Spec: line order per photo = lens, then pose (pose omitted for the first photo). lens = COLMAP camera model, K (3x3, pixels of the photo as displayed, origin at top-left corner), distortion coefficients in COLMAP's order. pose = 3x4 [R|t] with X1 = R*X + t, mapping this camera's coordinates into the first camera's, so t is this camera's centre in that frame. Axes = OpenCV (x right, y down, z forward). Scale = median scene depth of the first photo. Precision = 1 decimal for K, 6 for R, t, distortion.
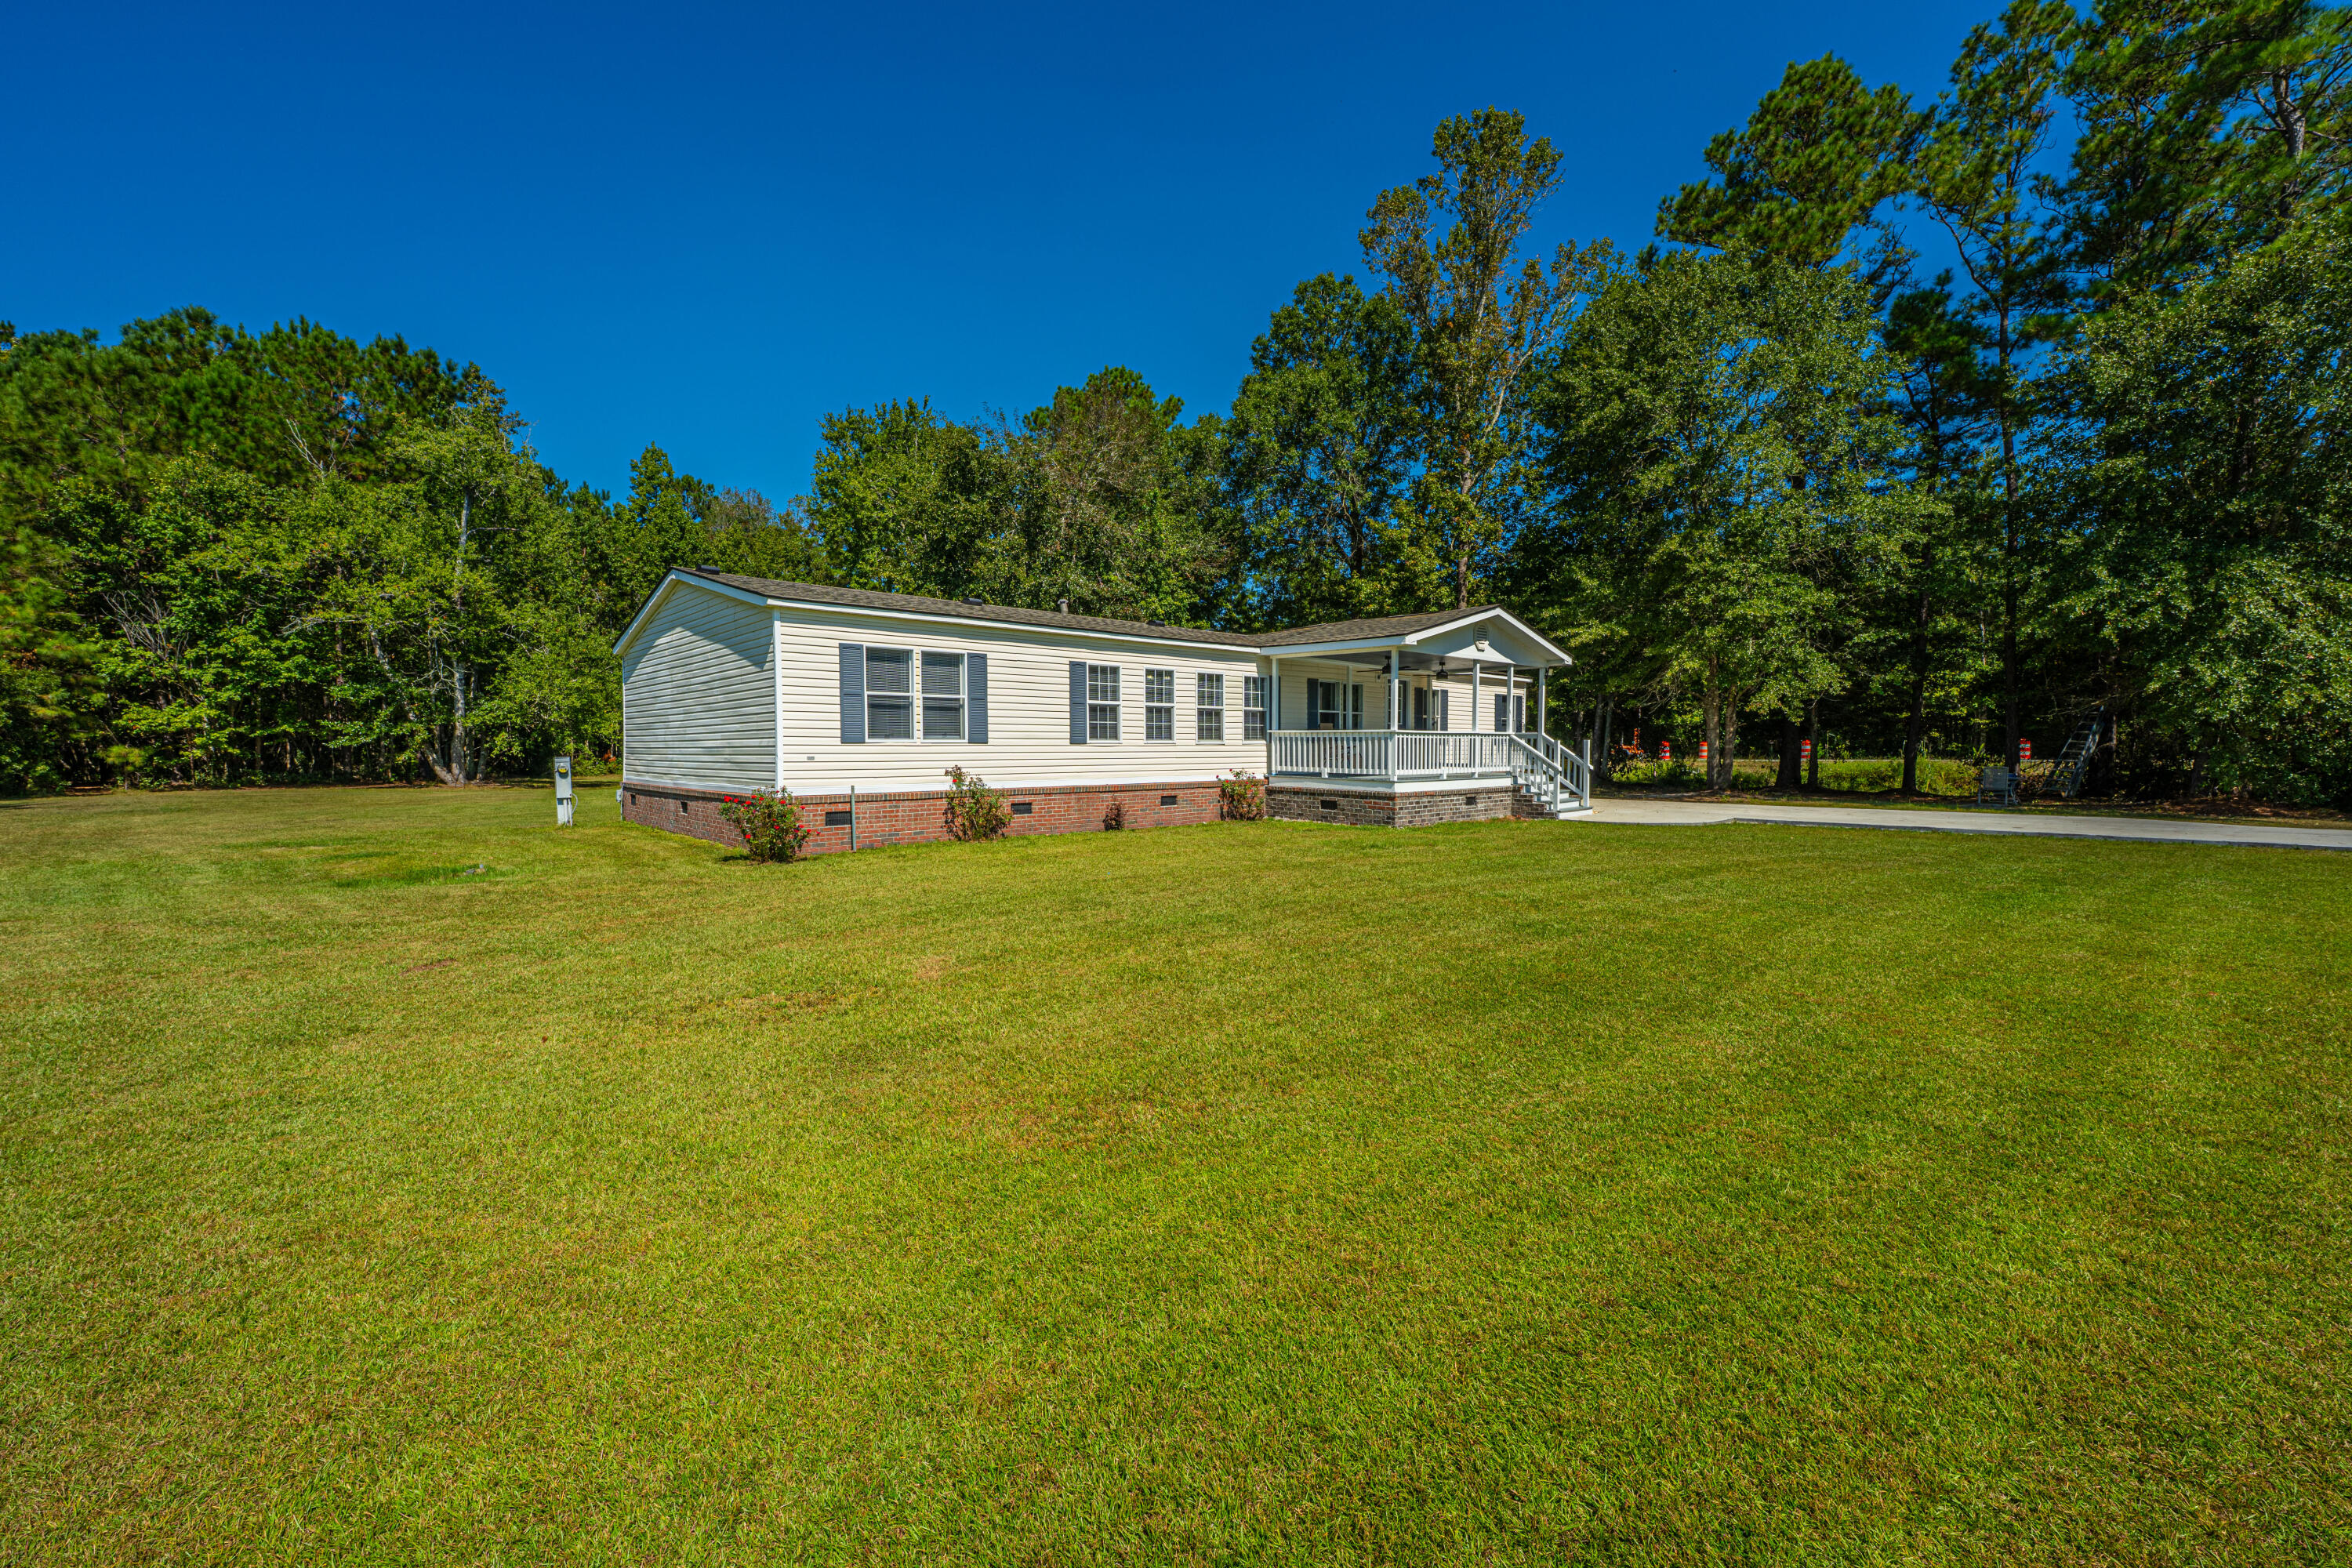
lens RADIAL K [[949.3, 0, 1186.2], [0, 949.3, 771.5], [0, 0, 1]] dist [-0.000705, -0.000015]
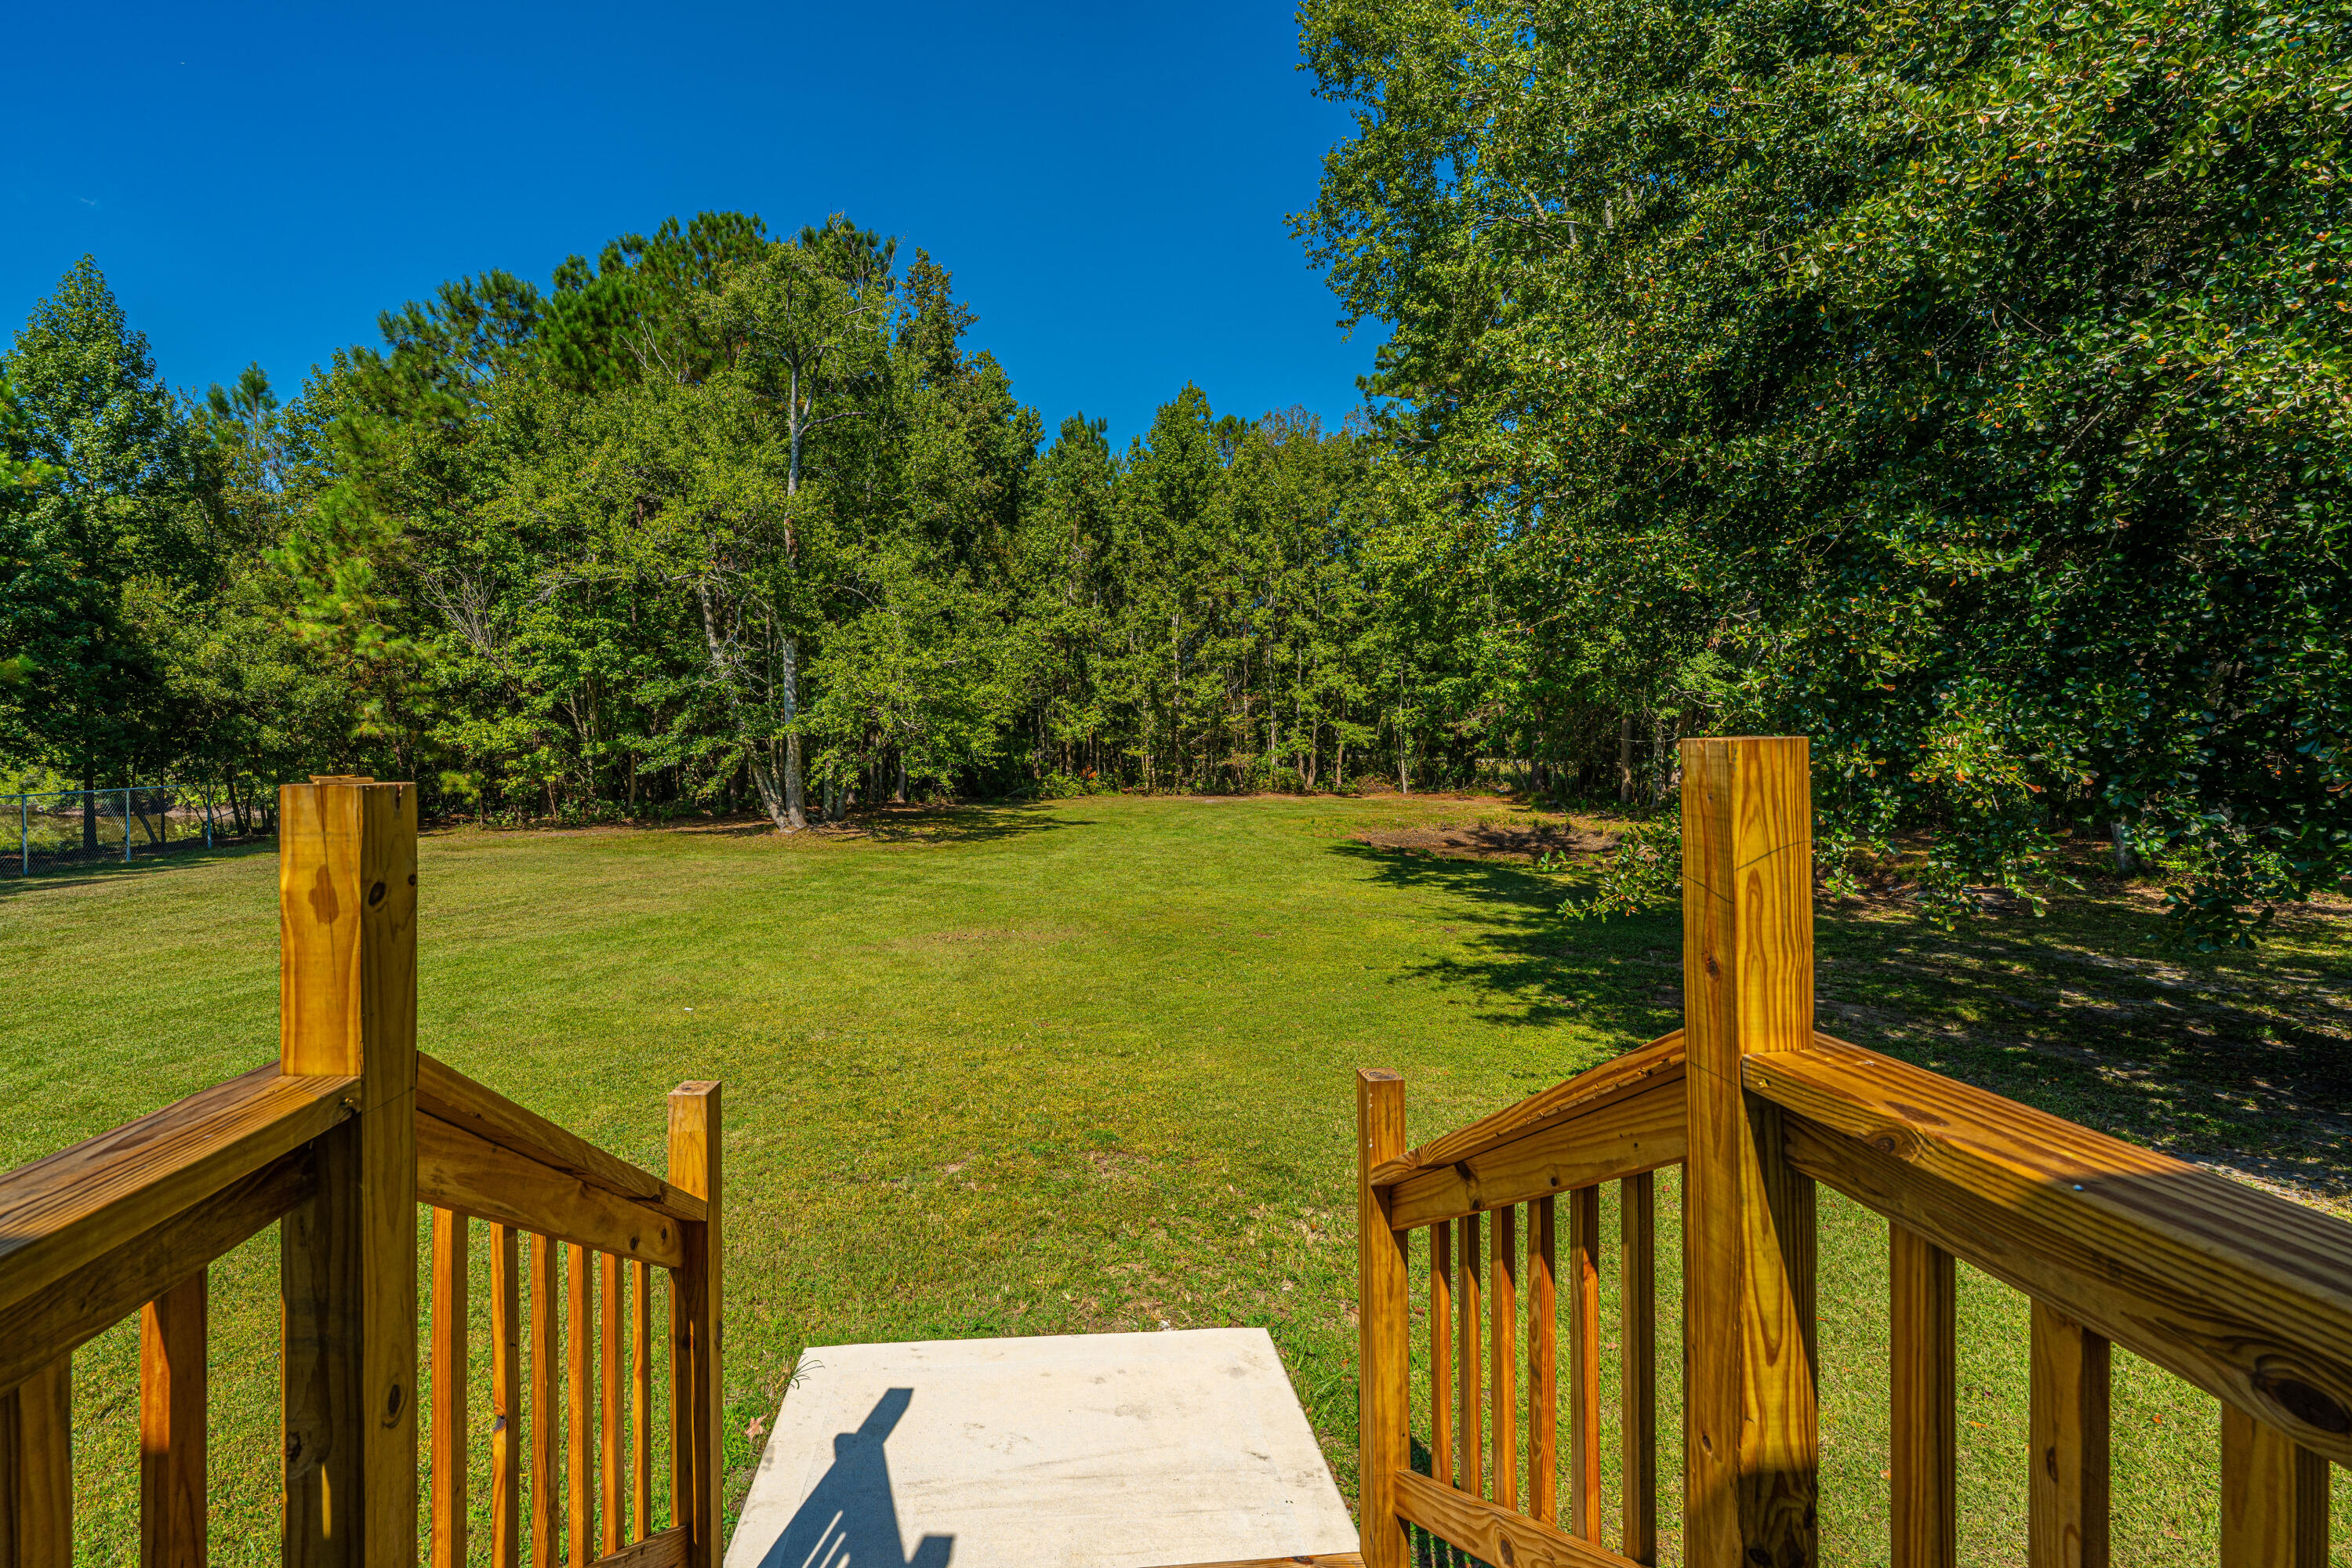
lens RADIAL K [[952.8, 0, 1062.9], [0, 952.8, 730.5], [0, 0, 1]] dist [-0.000140, -0.000004]
pose [[0.761901, 0.000882, -0.647693, -0.430047], [-0.018622, 0.999616, -0.020544, -0.089963], [0.647426, 0.027714, 0.761624, 1.243886]]
